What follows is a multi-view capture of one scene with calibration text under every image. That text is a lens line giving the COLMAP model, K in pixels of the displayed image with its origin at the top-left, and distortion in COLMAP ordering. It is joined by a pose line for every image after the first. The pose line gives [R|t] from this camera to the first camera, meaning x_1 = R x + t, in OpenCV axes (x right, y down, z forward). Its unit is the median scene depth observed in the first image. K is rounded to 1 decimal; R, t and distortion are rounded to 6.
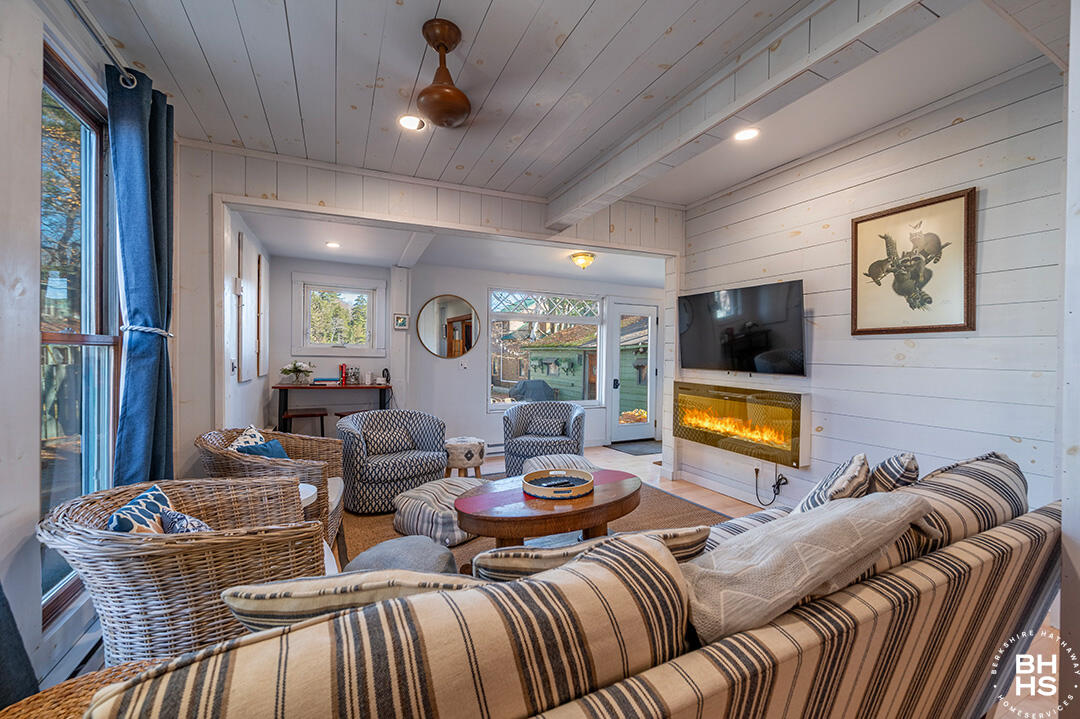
lens RADIAL K [[439.3, 0, 540.0], [0, 439.3, 359.5], [0, 0, 1]] dist [-0.000379, -0.000115]
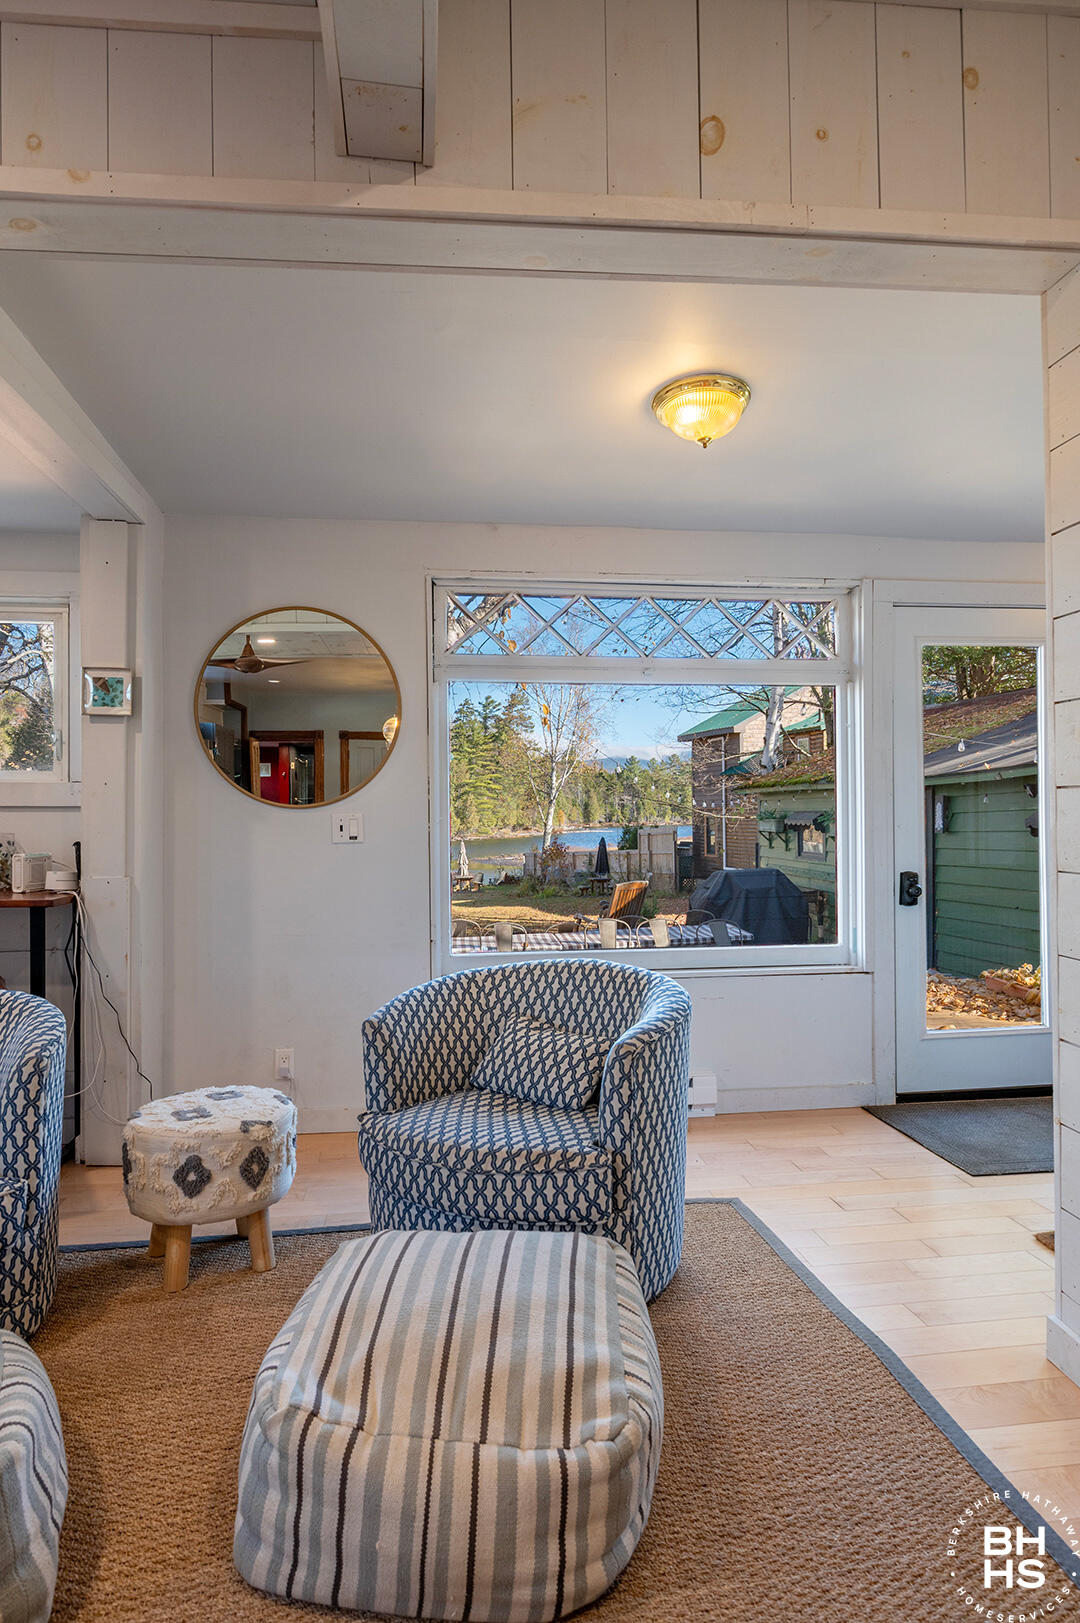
lens RADIAL K [[904.1, 0, 540.0], [0, 904.1, 811.5], [0, 0, 1]] dist [0.000436, -0.000217]
pose [[0.946624, -0.021489, -0.321624, 0.184659], [0.017142, 0.999719, -0.016342, 0.014793], [0.321885, 0.009957, 0.946726, 0.501275]]
